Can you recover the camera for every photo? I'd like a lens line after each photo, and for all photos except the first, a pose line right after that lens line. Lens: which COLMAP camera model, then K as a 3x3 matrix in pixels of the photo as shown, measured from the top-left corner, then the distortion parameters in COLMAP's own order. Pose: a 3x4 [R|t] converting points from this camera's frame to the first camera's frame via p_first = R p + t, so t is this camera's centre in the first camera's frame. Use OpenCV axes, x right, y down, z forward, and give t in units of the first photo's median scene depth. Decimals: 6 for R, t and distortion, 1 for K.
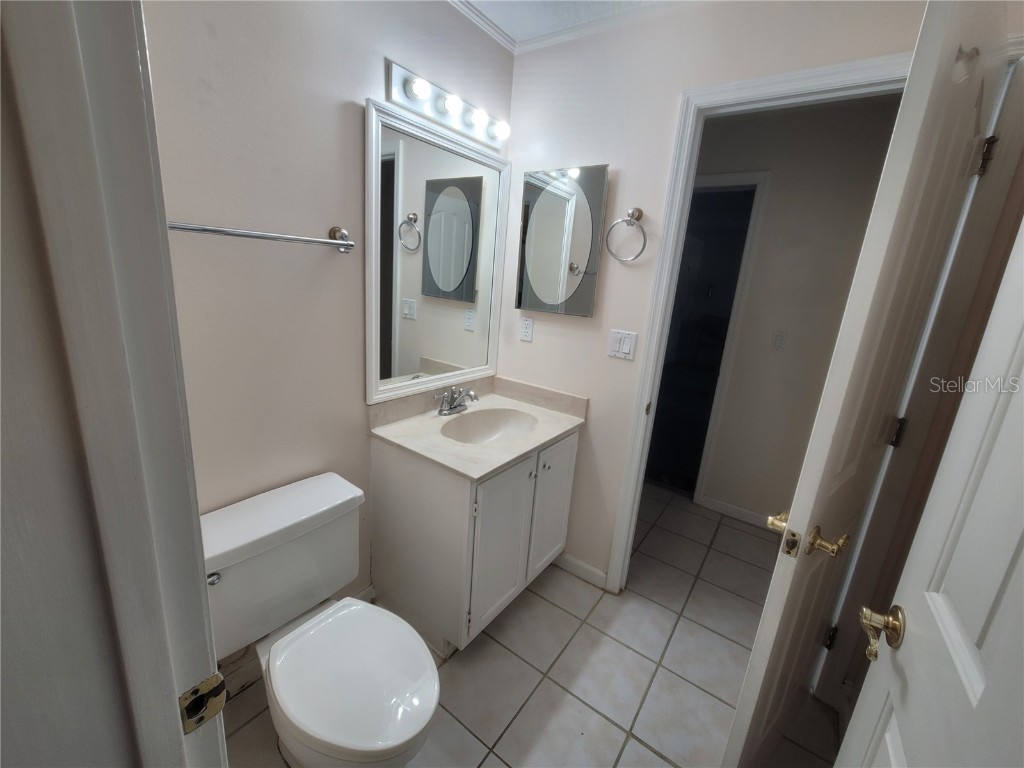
lens RADIAL K [[416.4, 0, 511.6], [0, 416.4, 379.1], [0, 0, 1]] dist [-0.002377, 0.001197]
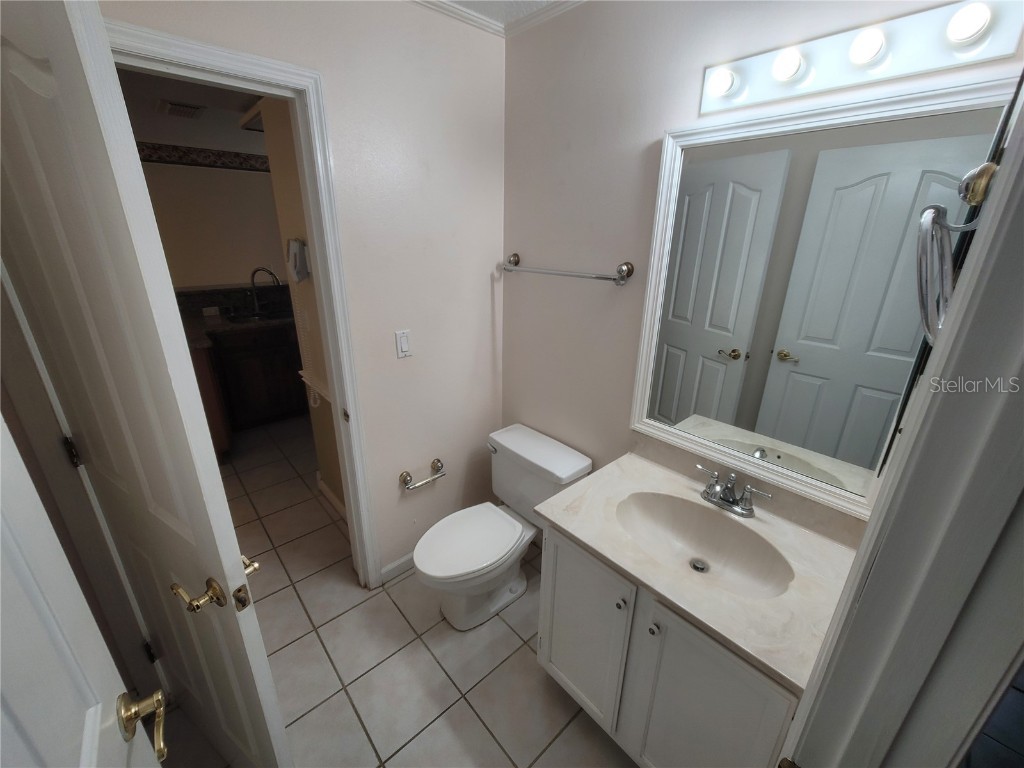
lens RADIAL K [[416.4, 0, 504.7], [0, 416.4, 381.8], [0, 0, 1]] dist [-0.002377, 0.001197]
pose [[-0.217132, 0.257424, -0.941587, 0.624261], [-0.265160, 0.912776, 0.310694, -0.262561], [0.939438, 0.317133, -0.129934, 0.741043]]
